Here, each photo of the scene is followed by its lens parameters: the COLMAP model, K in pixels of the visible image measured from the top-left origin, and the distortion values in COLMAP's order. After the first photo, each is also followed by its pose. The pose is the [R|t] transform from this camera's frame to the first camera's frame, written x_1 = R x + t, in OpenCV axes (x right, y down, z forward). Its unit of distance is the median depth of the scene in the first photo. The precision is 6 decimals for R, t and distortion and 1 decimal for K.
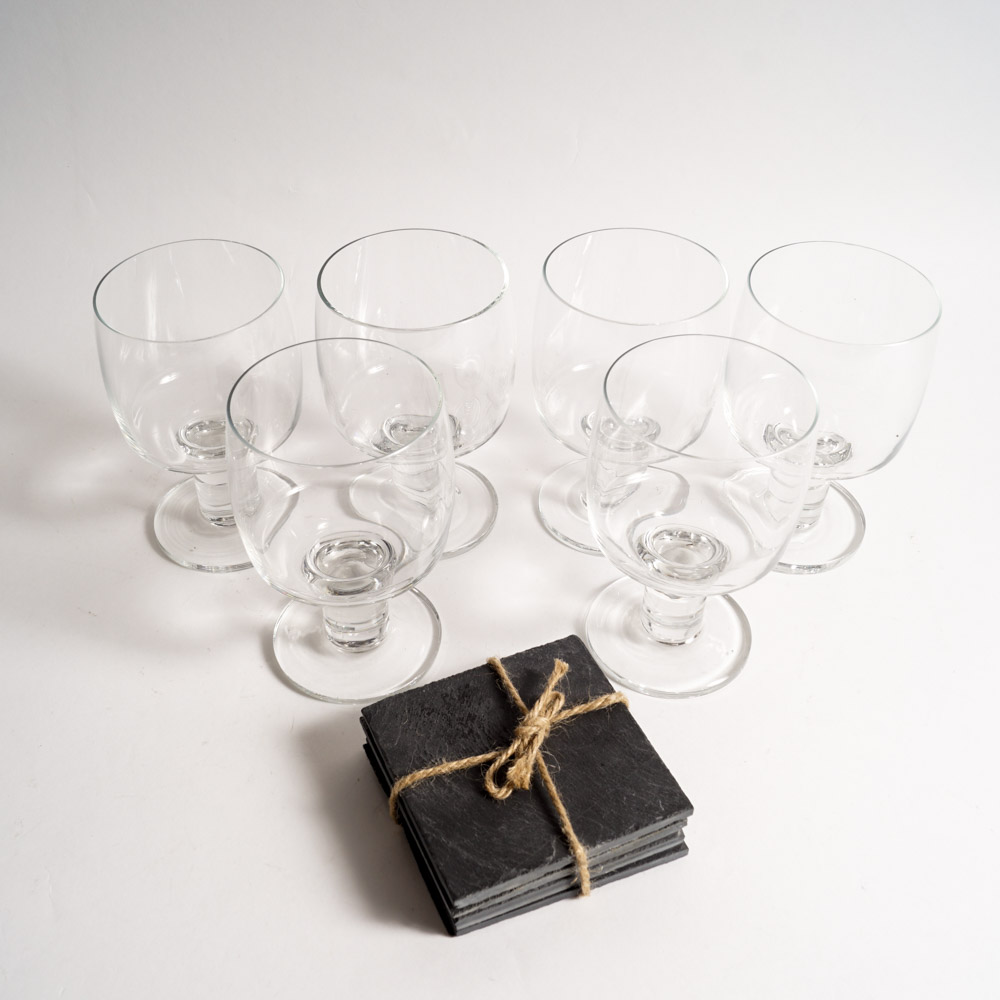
lens RADIAL K [[1288.0, 0, 501.0], [0, 1288.0, 500.3], [0, 0, 1]] dist [-0.085878, 0.000000]
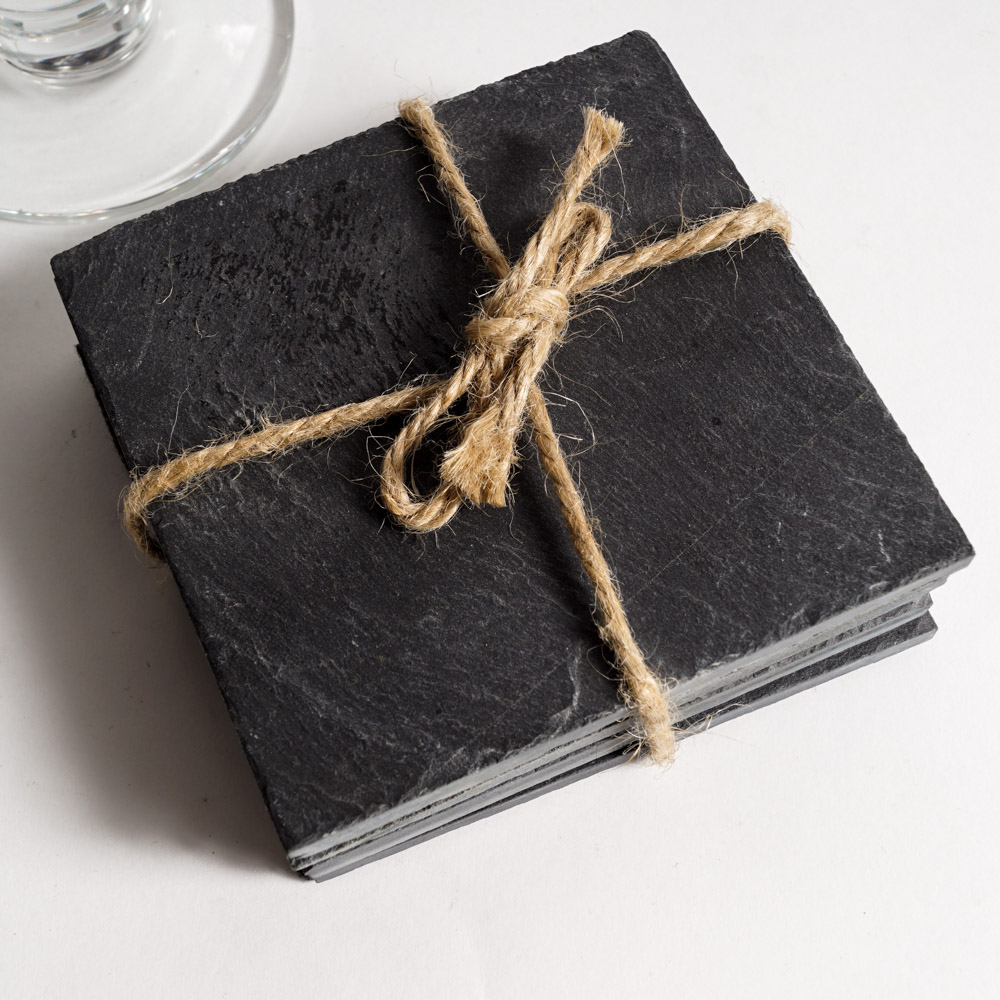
lens RADIAL K [[1594.4, 0, 499.5], [0, 1594.4, 499.8], [0, 0, 1]] dist [-0.041870, 0.000000]
pose [[0.999661, -0.007224, -0.025023, 0.030272], [0.016931, 0.910307, 0.413588, 0.043347], [0.019791, -0.413872, 0.910120, 0.592272]]
